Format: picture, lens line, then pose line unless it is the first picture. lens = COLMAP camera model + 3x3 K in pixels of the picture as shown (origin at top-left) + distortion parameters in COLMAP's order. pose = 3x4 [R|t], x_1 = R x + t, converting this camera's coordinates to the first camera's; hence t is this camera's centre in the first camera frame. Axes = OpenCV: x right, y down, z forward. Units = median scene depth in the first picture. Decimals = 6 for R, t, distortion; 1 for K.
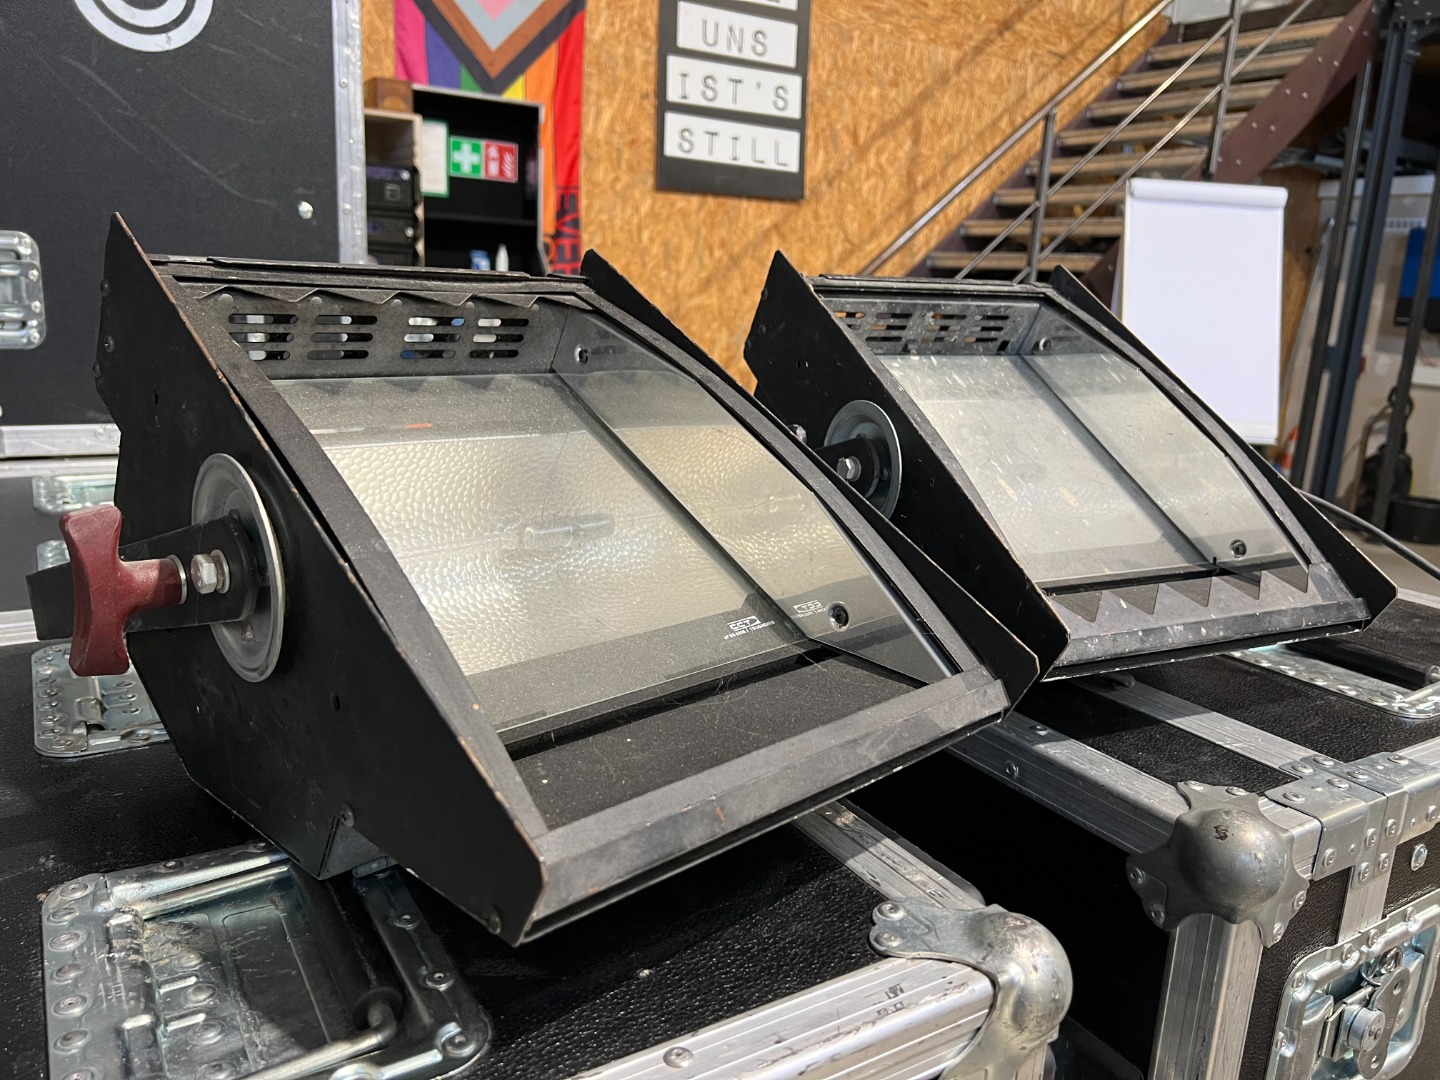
lens RADIAL K [[1090.3, 0, 712.9], [0, 1090.3, 540.1], [0, 0, 1]] dist [0.046750, -0.060077]
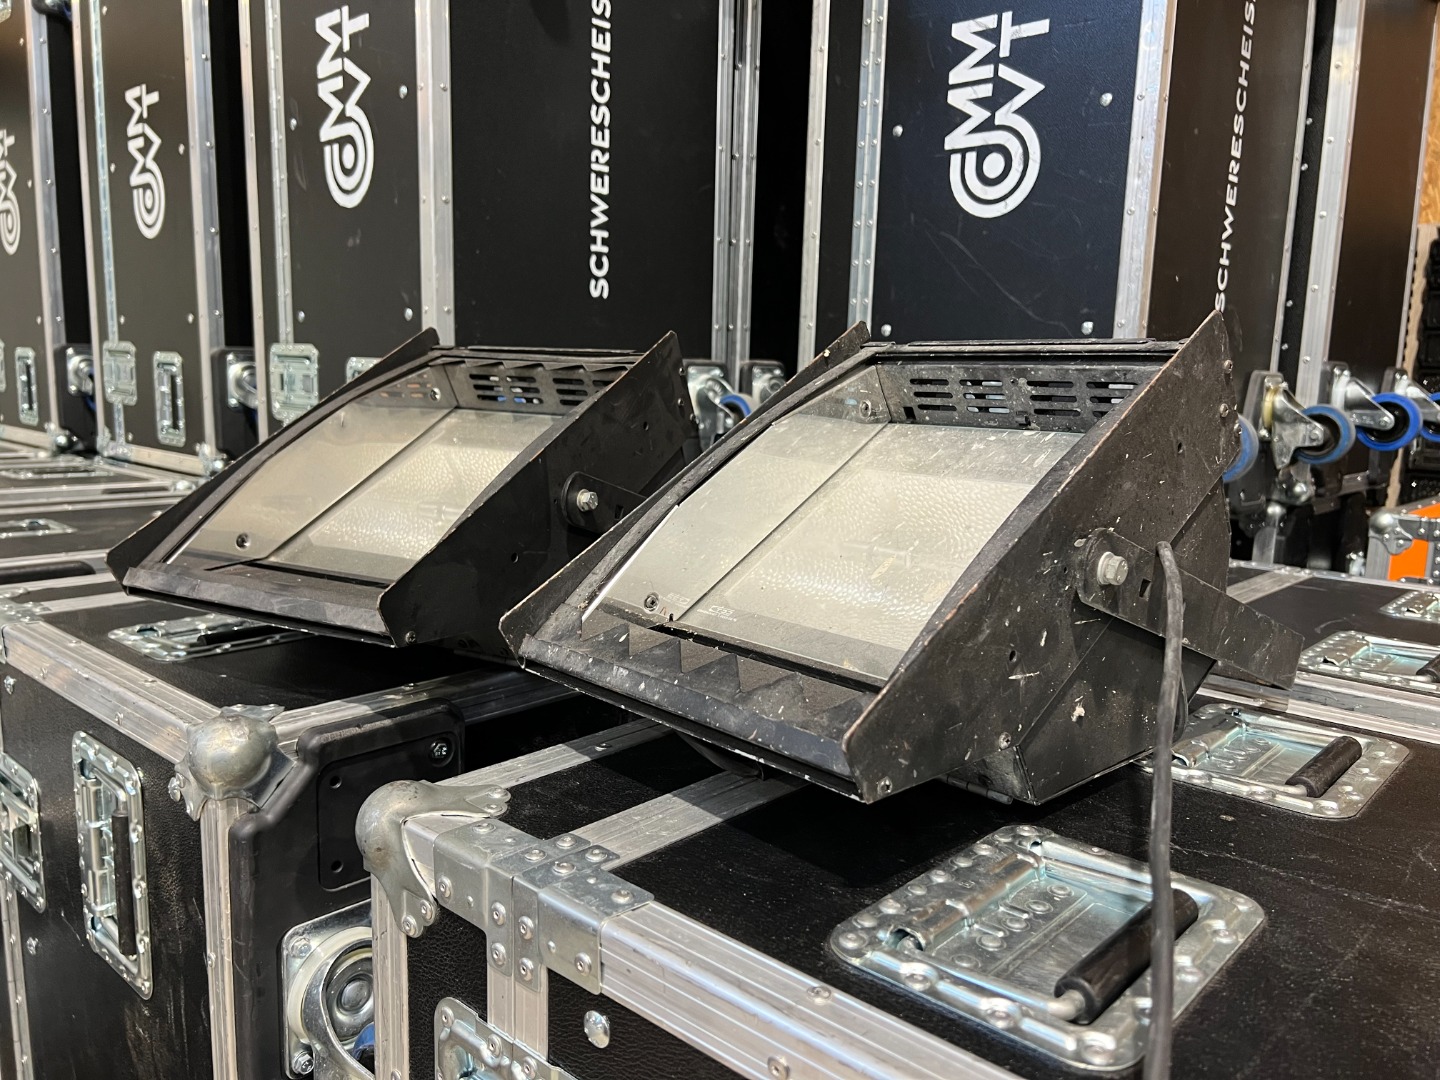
lens RADIAL K [[1092.5, 0, 715.1], [0, 1092.5, 555.9], [0, 0, 1]] dist [0.041360, -0.052511]
pose [[0.280544, 0.118215, -0.952534, 1.224591], [-0.238939, 0.969748, 0.049978, -0.076571], [0.929625, 0.213577, 0.300303, 0.705260]]
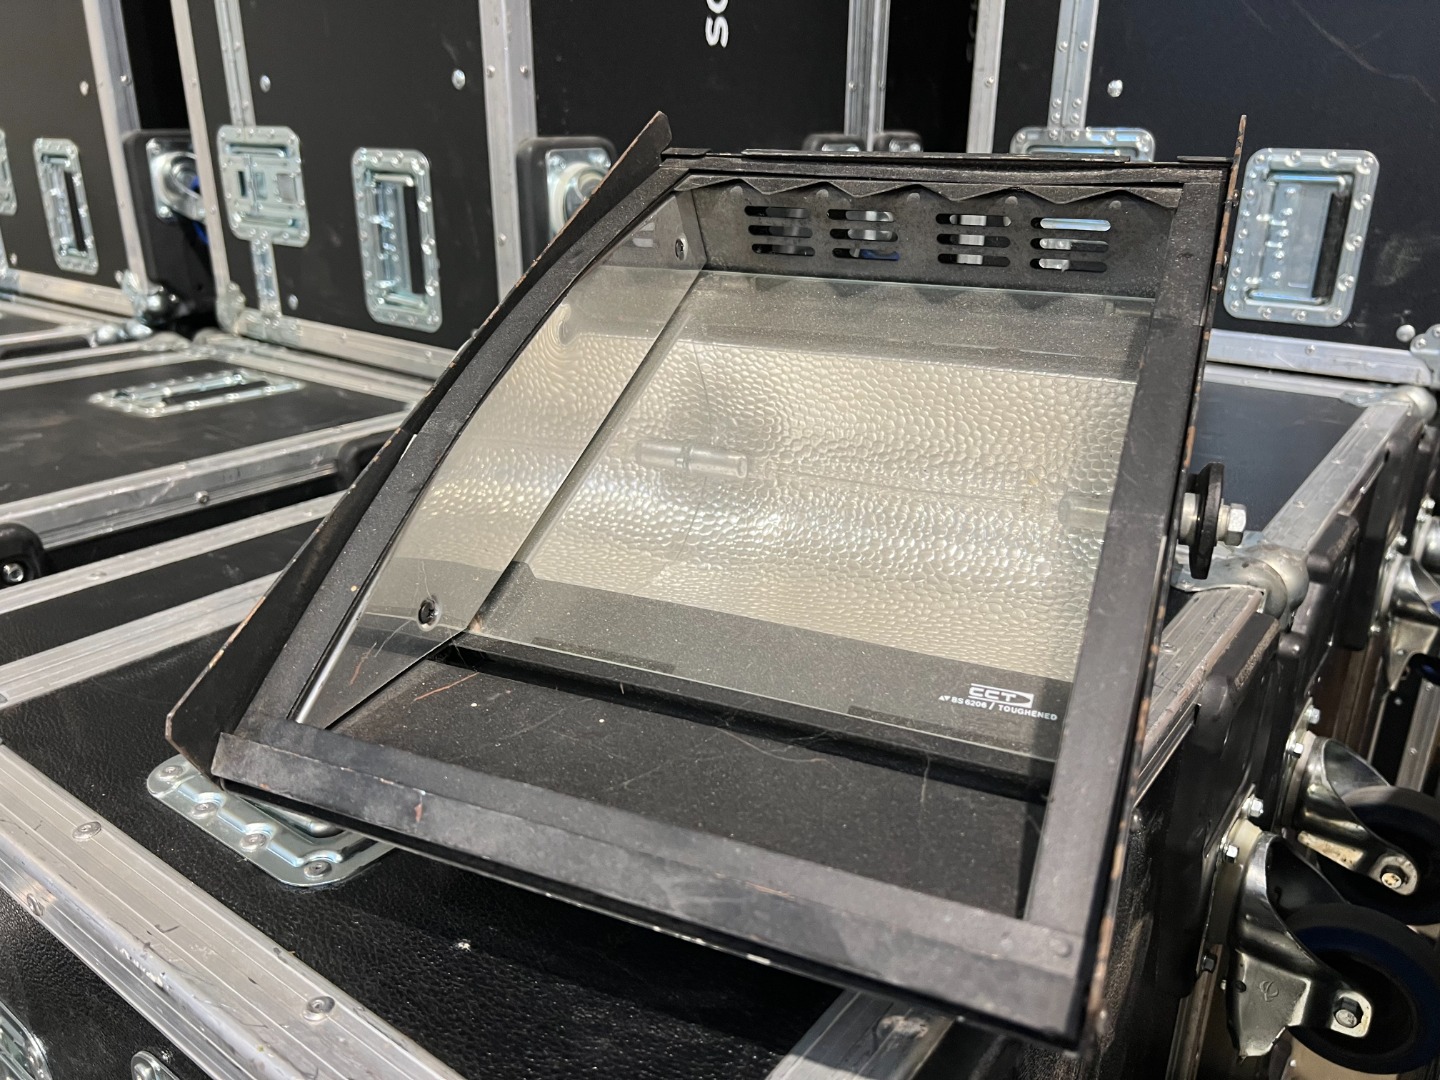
lens RADIAL K [[1096.3, 0, 727.7], [0, 1096.3, 540.3], [0, 0, 1]] dist [0.038588, -0.054956]
pose [[0.371465, 0.281830, -0.884639, 0.436600], [-0.208071, 0.953850, 0.216510, -0.101169], [0.904832, 0.103642, 0.412962, 0.469147]]
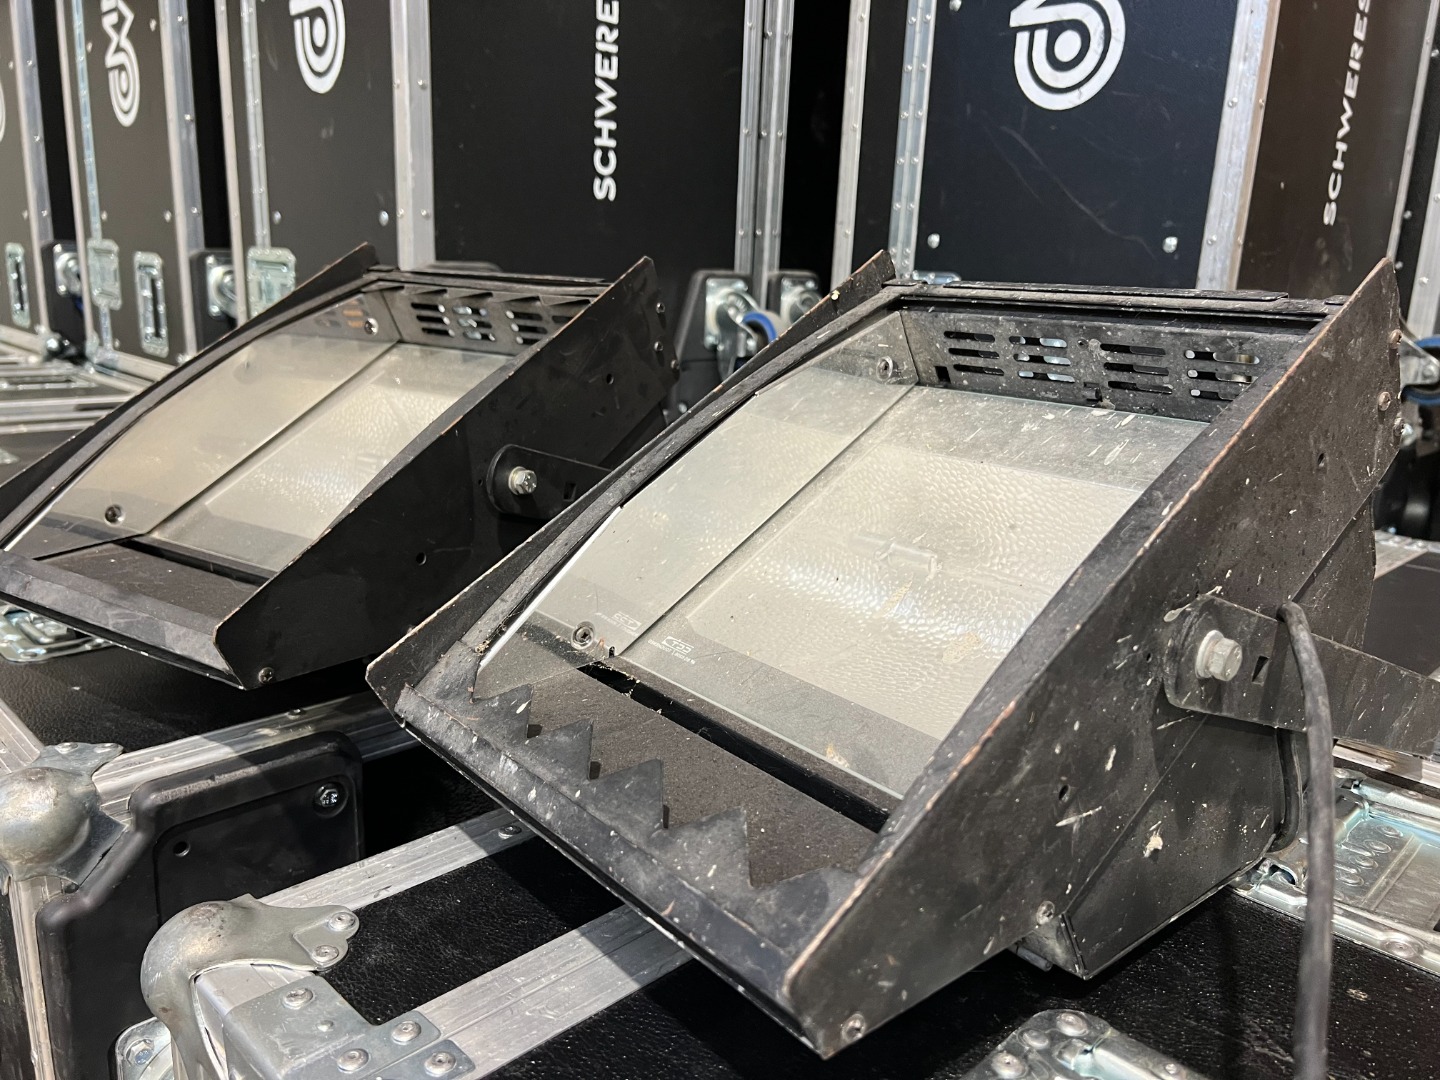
lens RADIAL K [[1100.8, 0, 707.2], [0, 1100.8, 543.8], [0, 0, 1]] dist [0.010426, -0.006970]
pose [[0.229828, 0.201660, -0.952109, 0.984436], [-0.257302, 0.956078, 0.140391, -0.164064], [0.938603, 0.212714, 0.271621, 0.825002]]
